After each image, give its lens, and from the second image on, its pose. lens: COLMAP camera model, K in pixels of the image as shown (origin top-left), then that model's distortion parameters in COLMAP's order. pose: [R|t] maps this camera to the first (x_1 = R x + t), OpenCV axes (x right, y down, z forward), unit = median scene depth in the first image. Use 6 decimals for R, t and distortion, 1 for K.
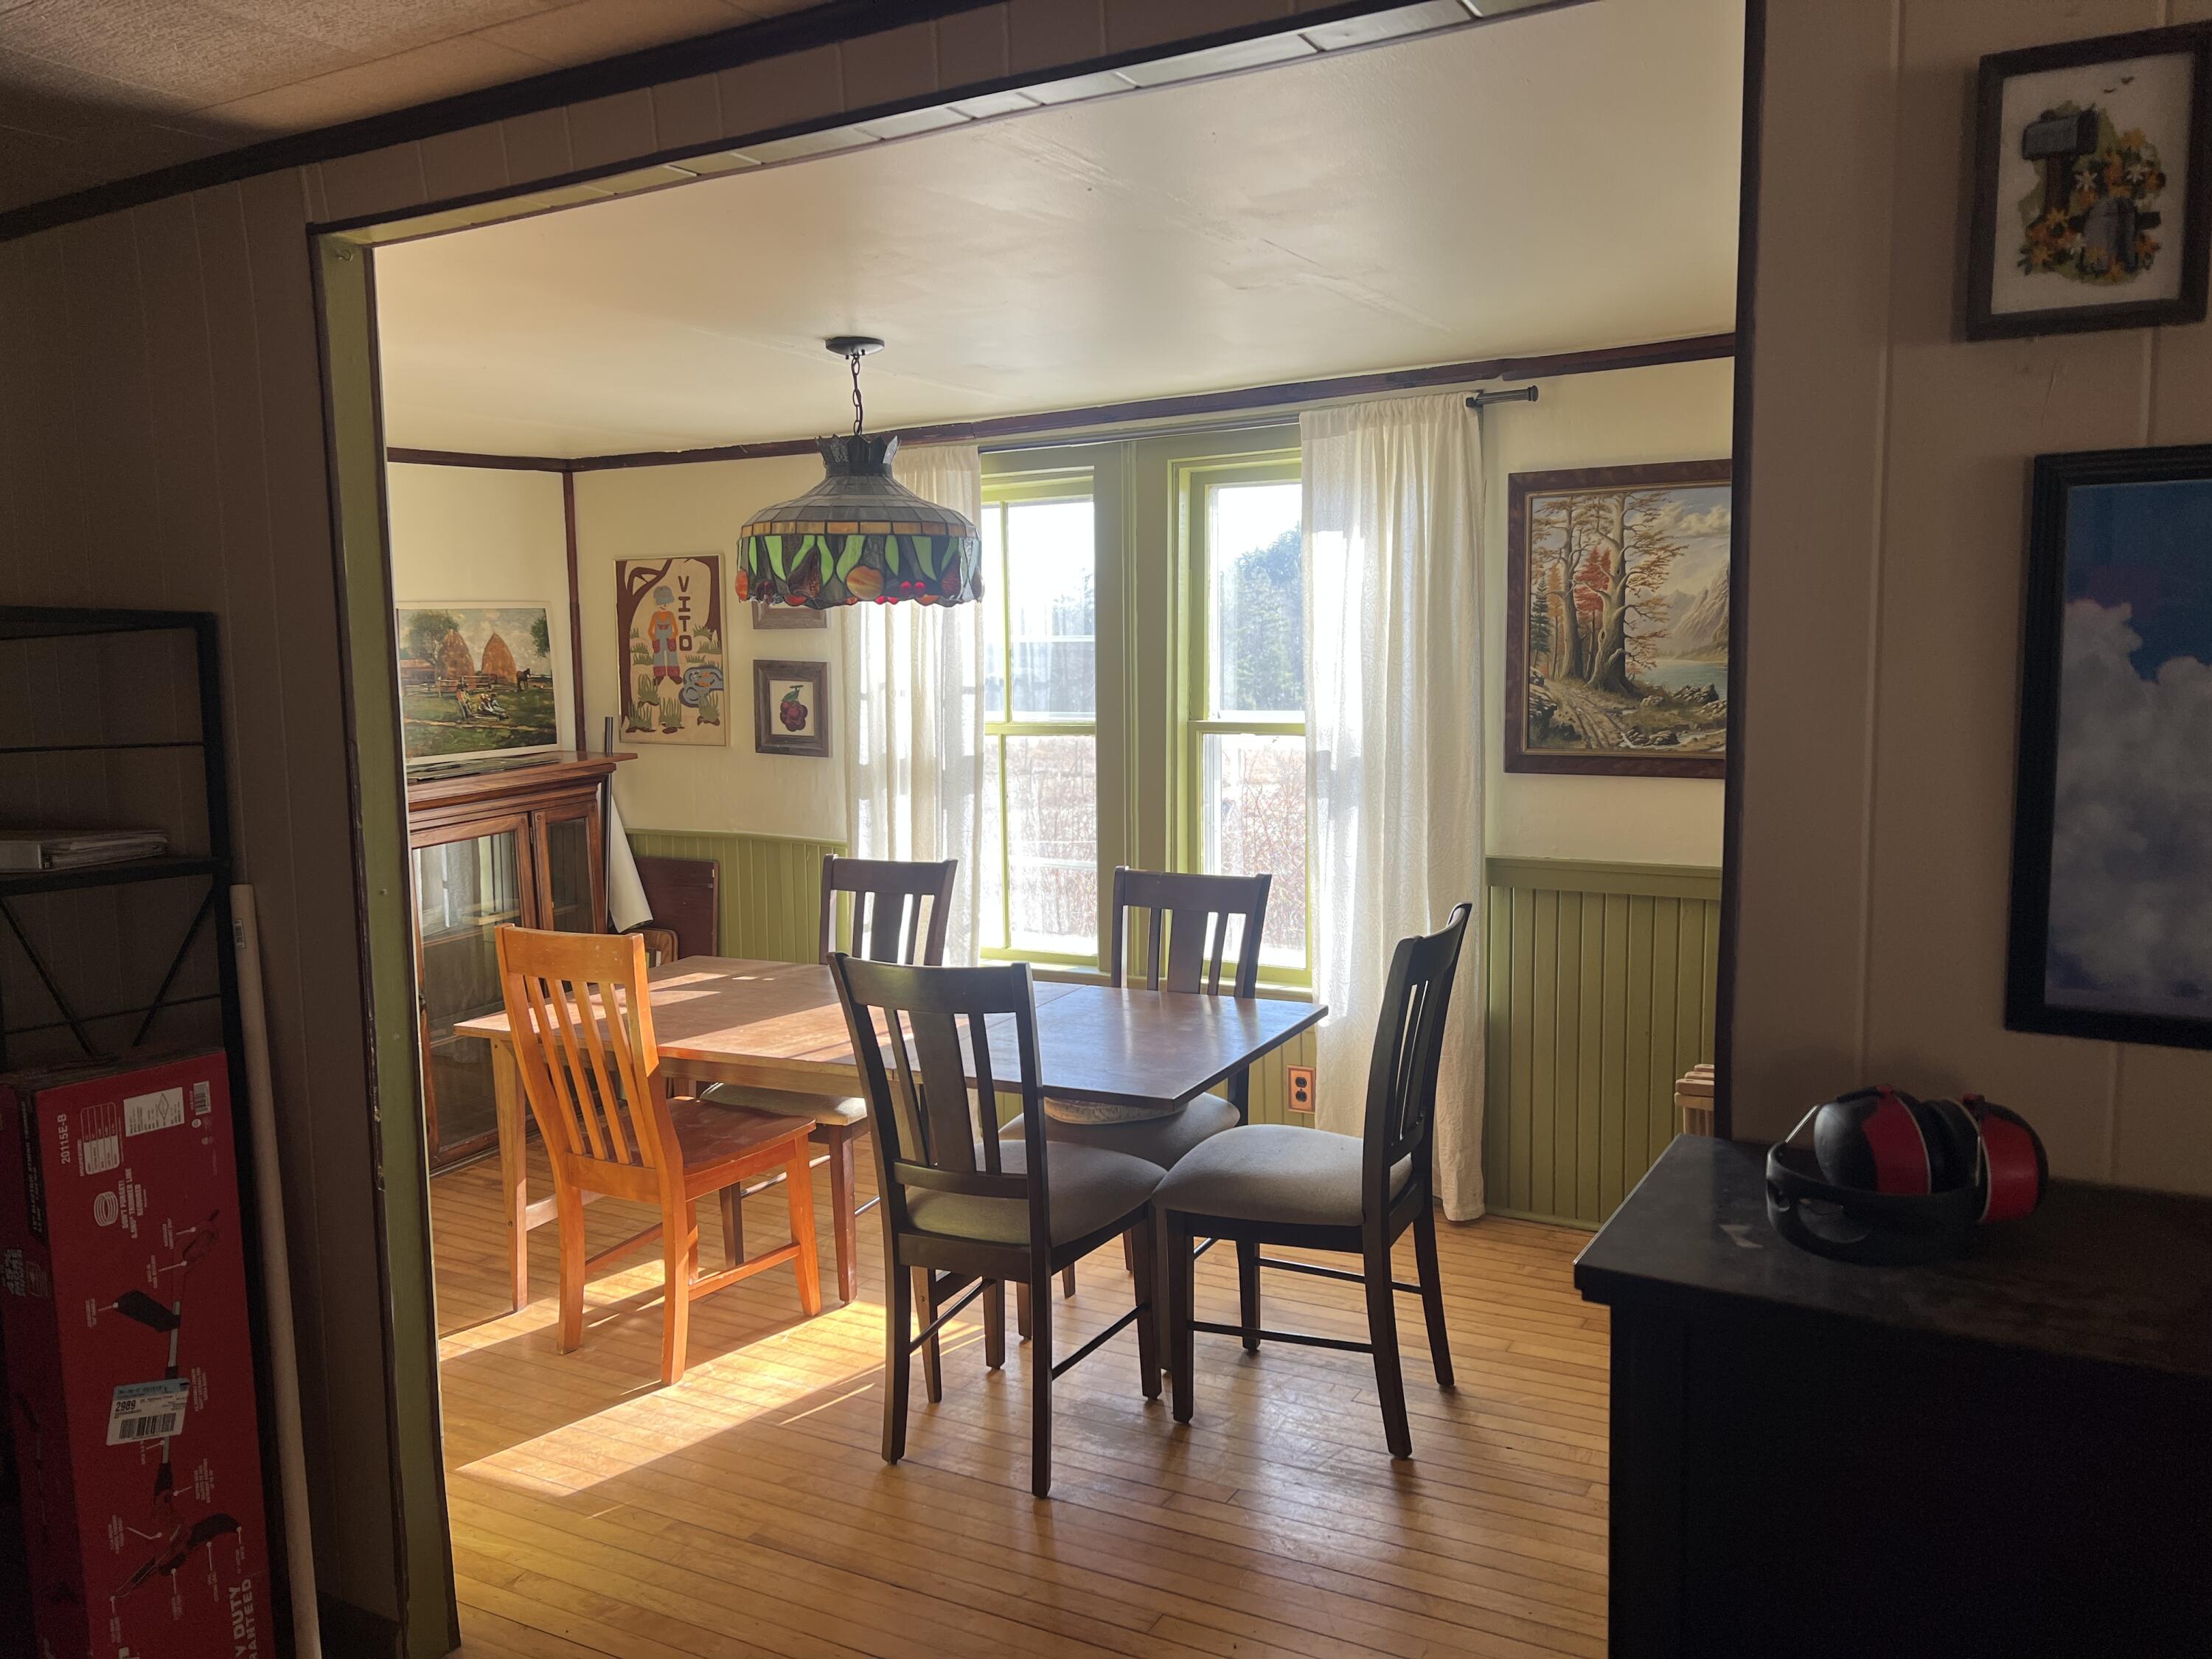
lens RADIAL K [[1612.1, 0, 1111.3], [0, 1612.1, 840.9], [0, 0, 1]] dist [0.056204, -0.067537]
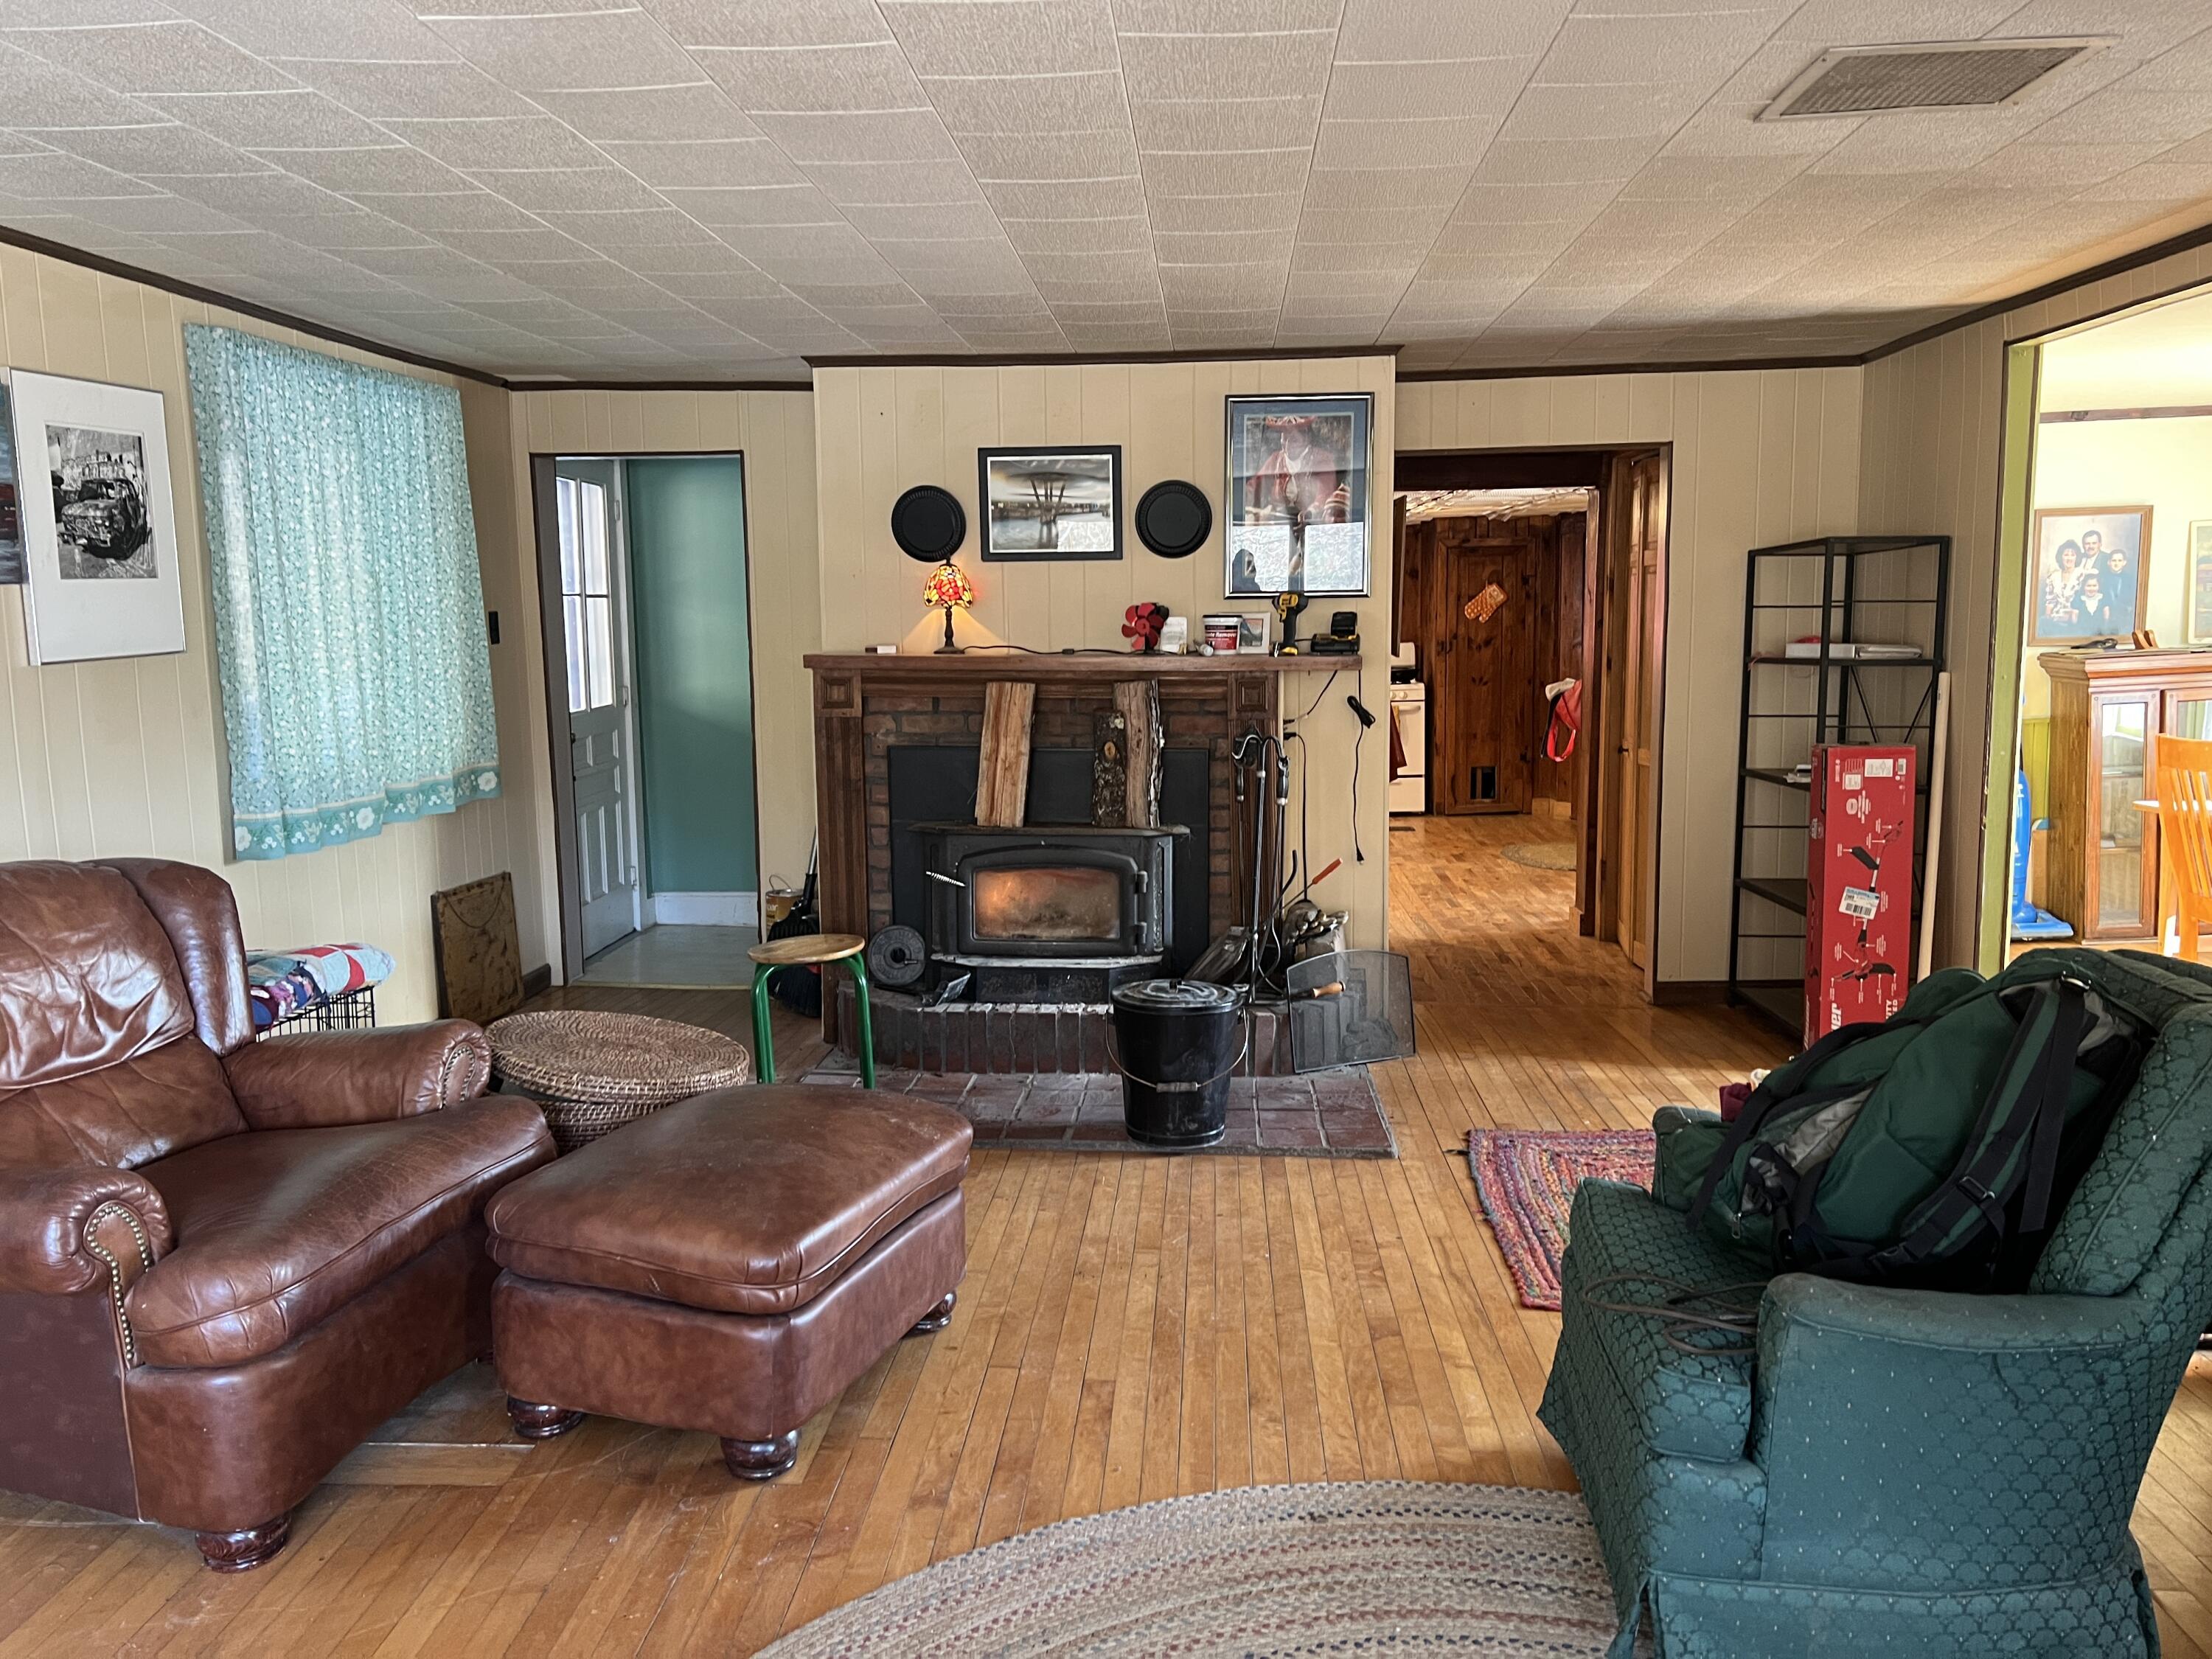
lens RADIAL K [[1612.1, 0, 1111.3], [0, 1612.1, 840.9], [0, 0, 1]] dist [0.056204, -0.067537]
pose [[0.406613, 0.127323, -0.904685, 0.972858], [-0.081999, 0.991331, 0.102663, 0.120925], [0.909913, 0.032439, 0.413529, -0.831474]]
